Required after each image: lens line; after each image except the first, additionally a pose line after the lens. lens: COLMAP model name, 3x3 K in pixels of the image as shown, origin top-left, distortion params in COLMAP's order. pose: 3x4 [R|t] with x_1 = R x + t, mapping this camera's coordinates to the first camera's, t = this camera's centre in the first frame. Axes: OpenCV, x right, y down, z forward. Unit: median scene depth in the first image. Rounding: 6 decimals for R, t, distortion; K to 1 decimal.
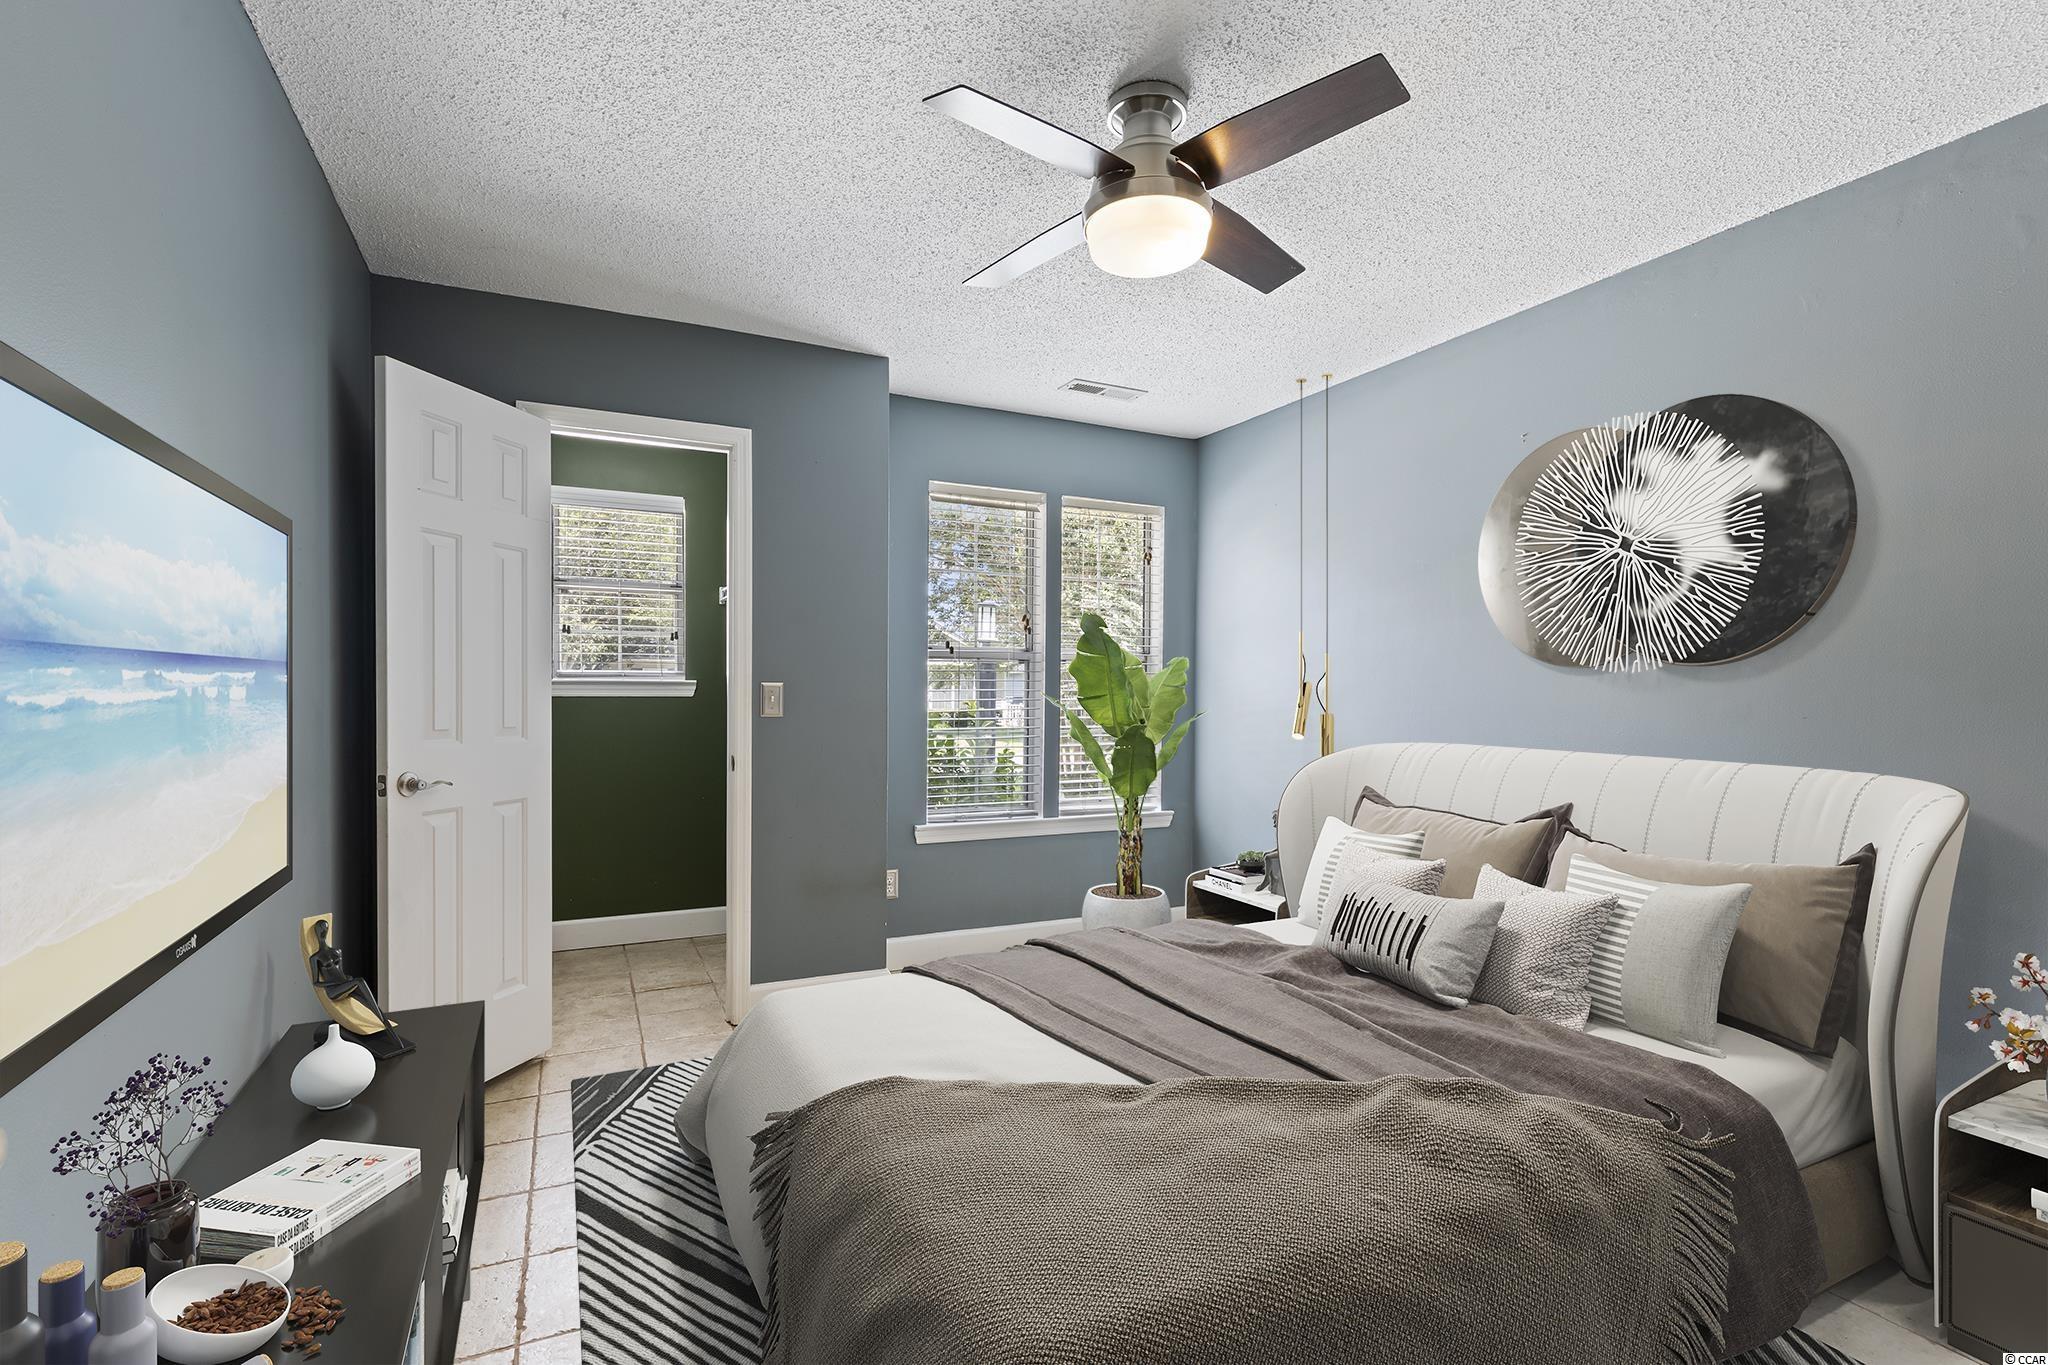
lens RADIAL K [[928.6, 0, 1017.6], [0, 928.6, 686.1], [0, 0, 1]] dist [0.004131, -0.000366]
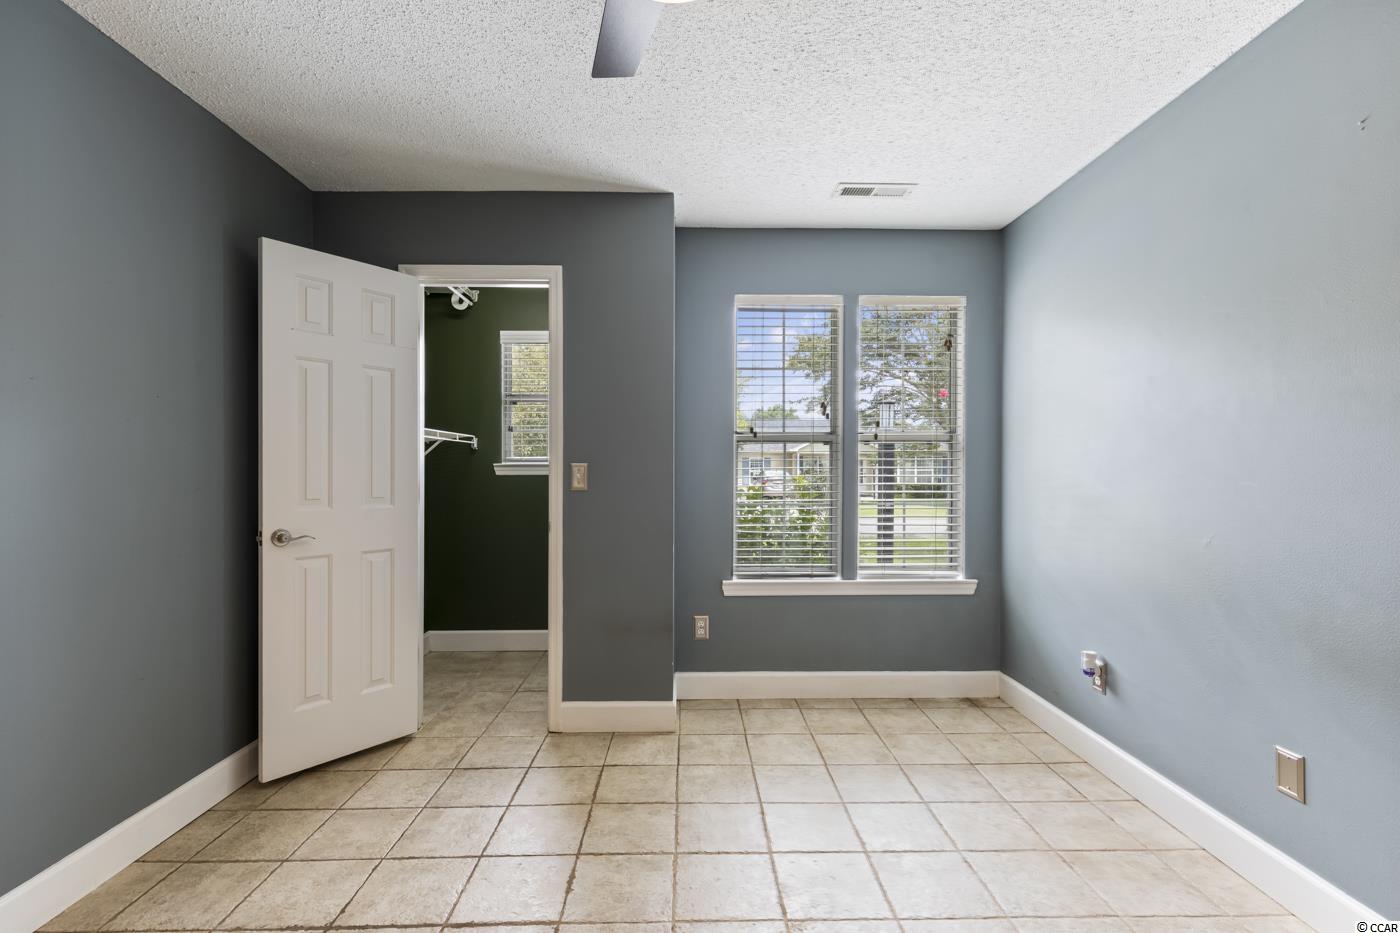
lens RADIAL K [[629.8, 0, 705.6], [0, 629.8, 461.7], [0, 0, 1]] dist [0.013262, -0.000102]
pose [[0.911543, -0.013636, -0.410979, 0.232249], [0.009664, 0.999884, -0.011741, 0.005721], [0.411092, 0.006731, 0.911569, 0.270980]]
